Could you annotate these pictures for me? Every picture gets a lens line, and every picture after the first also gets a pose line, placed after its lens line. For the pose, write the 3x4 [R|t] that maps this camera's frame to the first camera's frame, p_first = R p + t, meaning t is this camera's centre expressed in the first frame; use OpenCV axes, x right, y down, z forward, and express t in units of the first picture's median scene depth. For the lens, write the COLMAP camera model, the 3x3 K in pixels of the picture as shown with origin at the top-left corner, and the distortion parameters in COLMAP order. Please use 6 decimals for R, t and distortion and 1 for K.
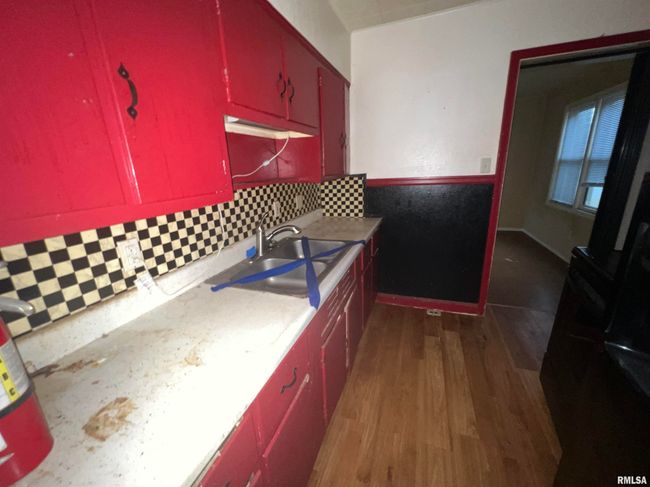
lens RADIAL K [[261.2, 0, 324.3], [0, 261.2, 242.0], [0, 0, 1]] dist [0.001140, 0.000623]
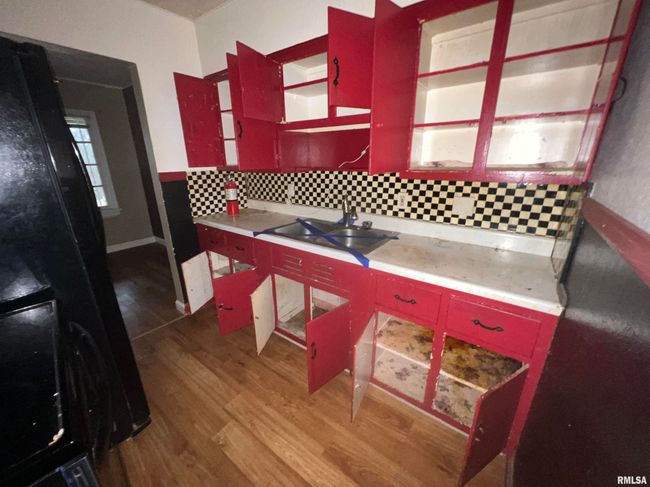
lens RADIAL K [[261.2, 0, 324.6], [0, 261.2, 245.0], [0, 0, 1]] dist [0.001140, 0.000623]
pose [[-0.277907, 0.338502, -0.898991, 0.966134], [-0.256356, 0.875781, 0.409010, -0.360125], [0.925770, 0.344128, -0.156608, 1.121188]]
